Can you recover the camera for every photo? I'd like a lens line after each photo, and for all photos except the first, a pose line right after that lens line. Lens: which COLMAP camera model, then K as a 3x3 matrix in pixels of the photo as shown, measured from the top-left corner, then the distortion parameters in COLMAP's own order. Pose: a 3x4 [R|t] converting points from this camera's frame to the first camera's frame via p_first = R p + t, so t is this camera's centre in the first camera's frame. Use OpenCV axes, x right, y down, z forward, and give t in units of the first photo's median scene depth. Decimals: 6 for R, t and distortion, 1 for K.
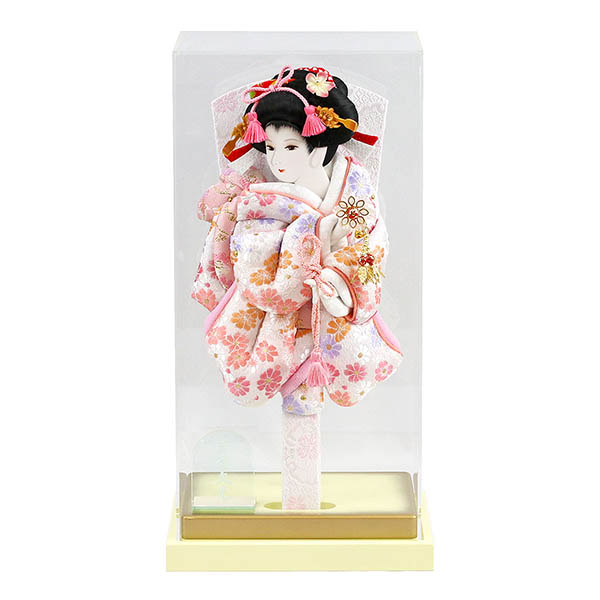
lens RADIAL K [[3090.9, 0, 300.7], [0, 3090.9, 295.8], [0, 0, 1]] dist [-0.054351, 0.000000]
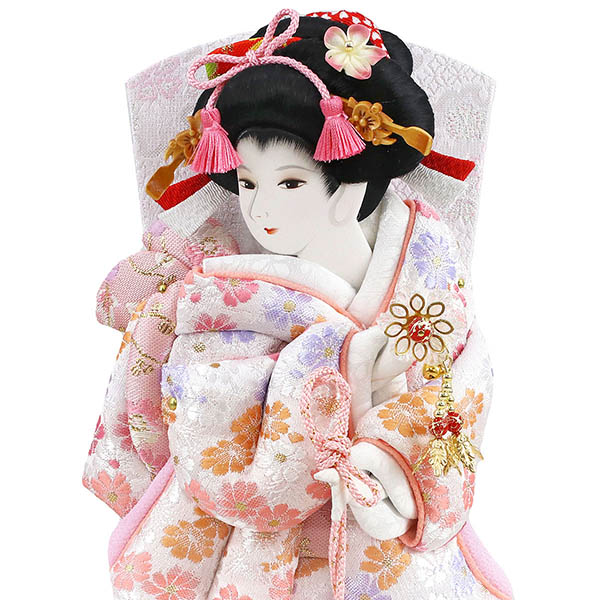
lens RADIAL K [[3090.9, 0, 300.6], [0, 3090.9, 303.2], [0, 0, 1]] dist [-0.054351, 0.000000]
pose [[0.999824, 0.014126, -0.012362, 0.004444], [-0.013333, 0.997986, 0.062022, -0.058904], [0.013213, -0.061846, 0.997998, 0.524828]]
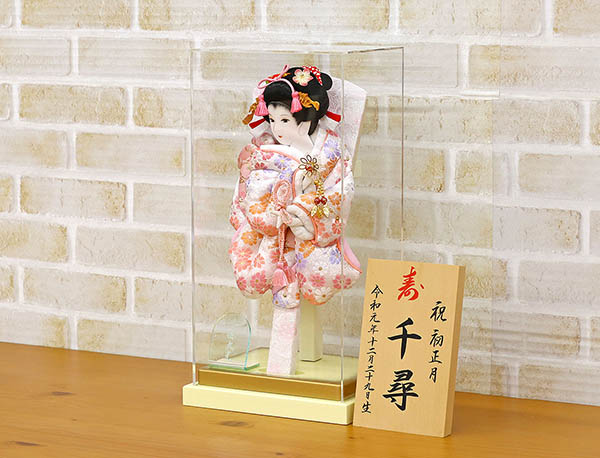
lens RADIAL K [[2009.8, 0, 301.3], [0, 2009.8, 228.0], [0, 0, 1]] dist [-0.187719, 0.000000]
pose [[0.876935, 0.065129, -0.476175, 0.450743], [-0.086320, 0.996008, -0.022740, 0.022388], [0.472793, 0.061045, 0.879056, 0.184514]]
